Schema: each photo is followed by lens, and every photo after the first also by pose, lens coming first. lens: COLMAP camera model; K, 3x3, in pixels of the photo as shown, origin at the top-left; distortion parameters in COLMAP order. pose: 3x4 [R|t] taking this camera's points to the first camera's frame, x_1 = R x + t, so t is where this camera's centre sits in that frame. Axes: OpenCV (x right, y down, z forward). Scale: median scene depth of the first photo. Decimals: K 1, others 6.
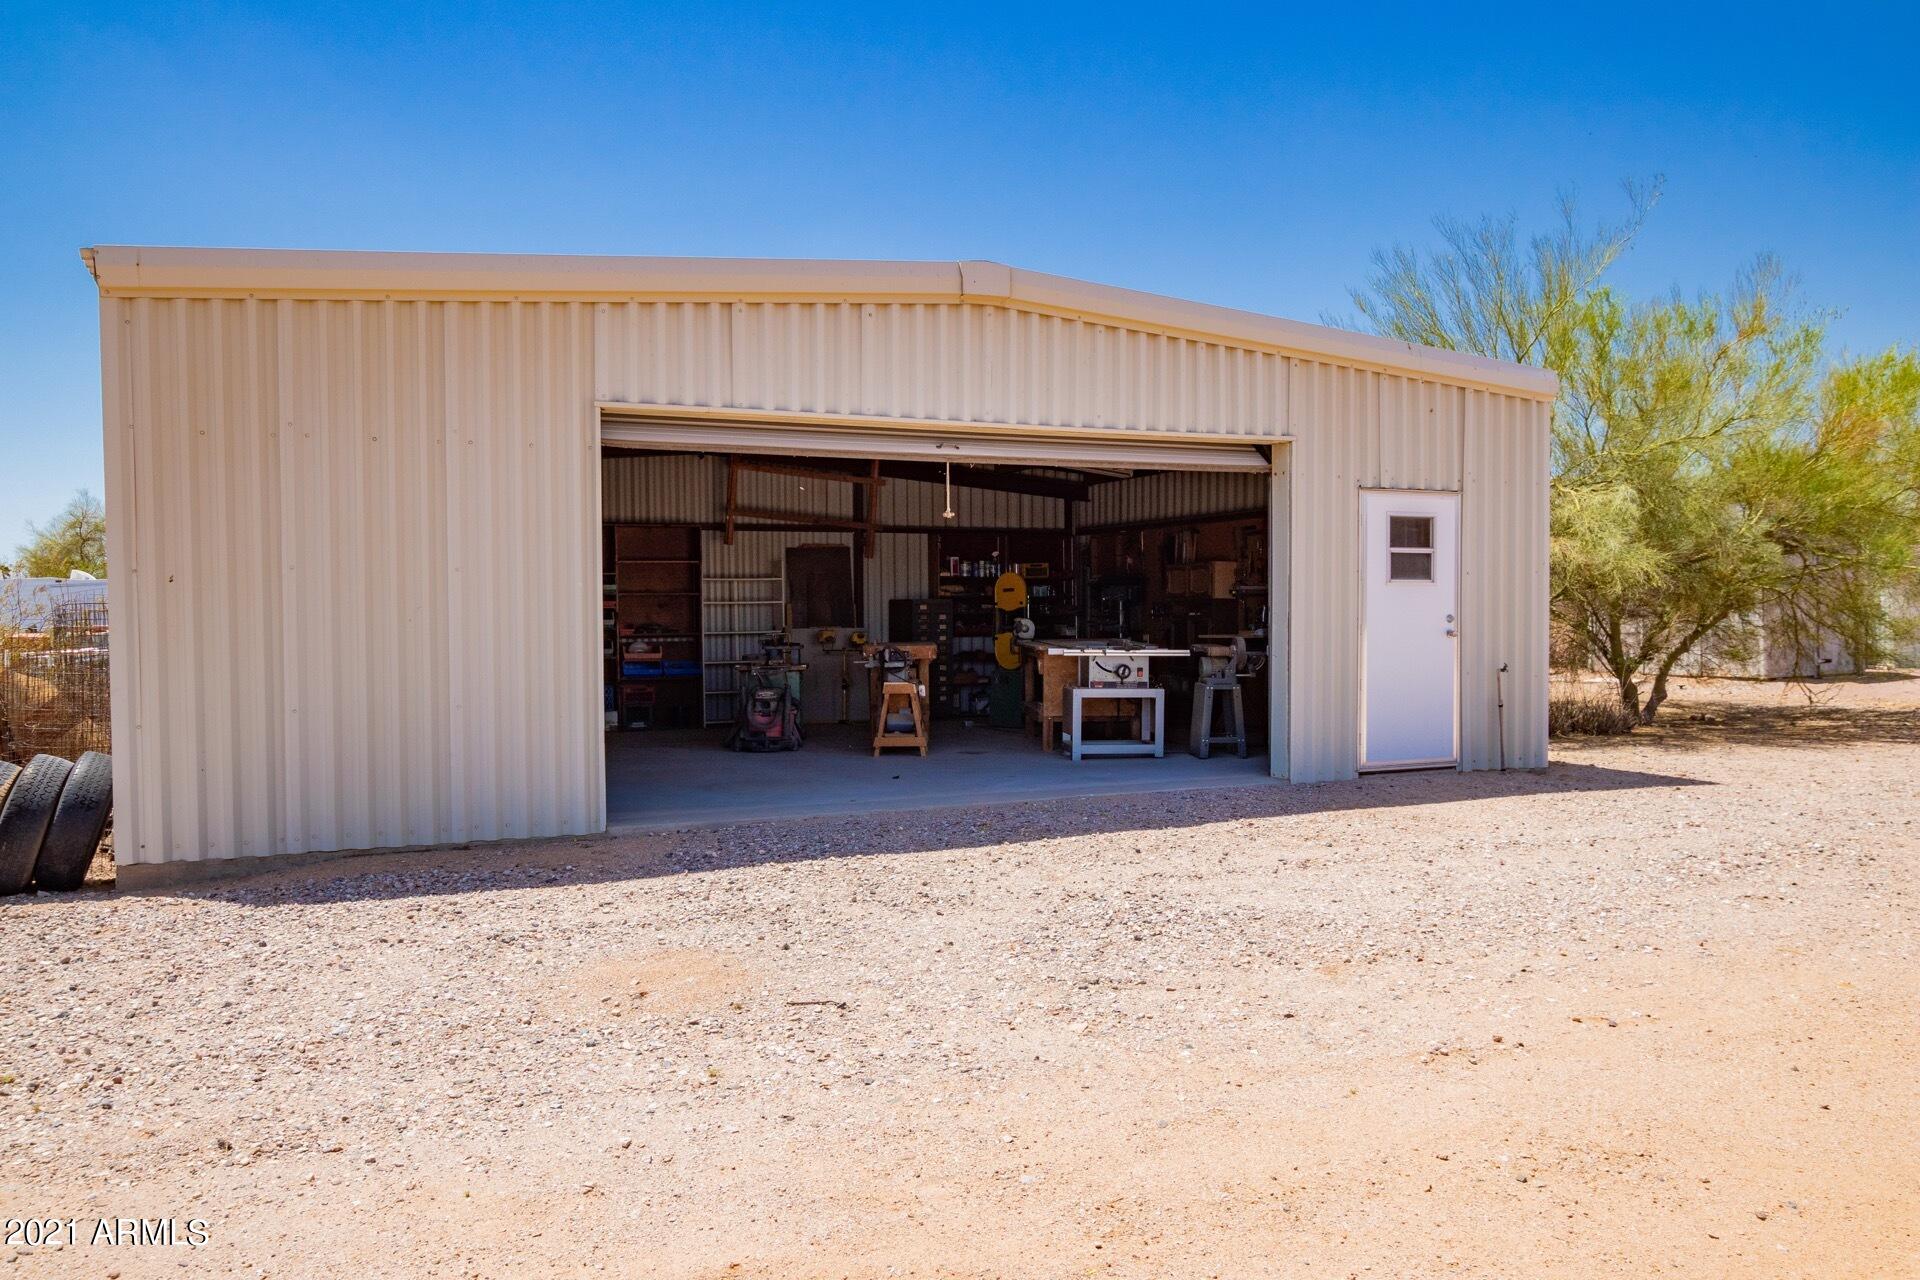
lens RADIAL K [[1424.3, 0, 963.1], [0, 1424.3, 636.1], [0, 0, 1]] dist [0.011193, 0.000414]
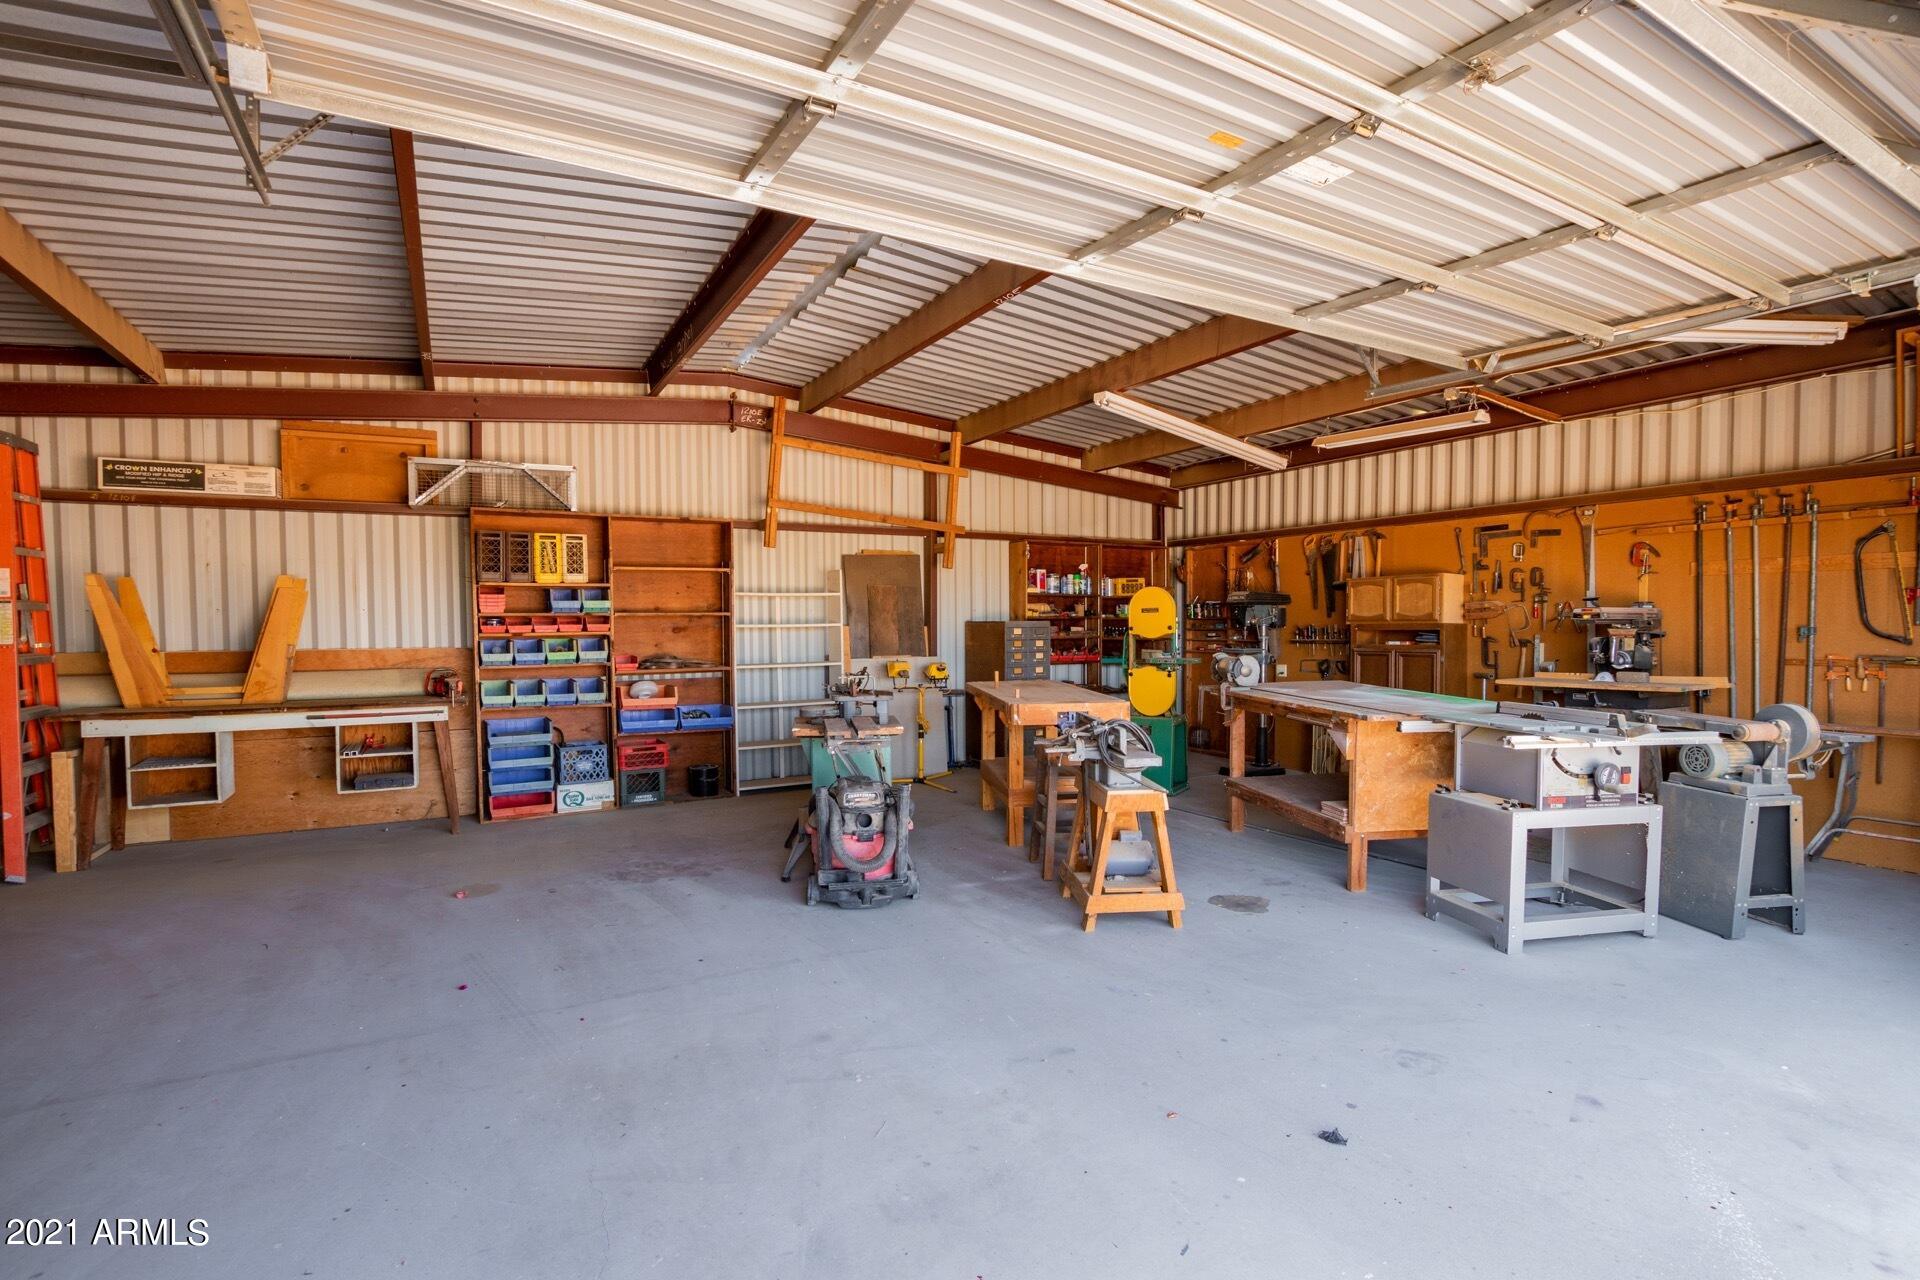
lens RADIAL K [[877.0, 0, 955.5], [0, 877.0, 642.5], [0, 0, 1]] dist [-0.005964, -0.000100]
pose [[0.996272, 0.001699, 0.086246, -0.104889], [-0.002395, 0.999965, 0.007963, -0.017982], [-0.086229, -0.008139, 0.996242, 0.521311]]
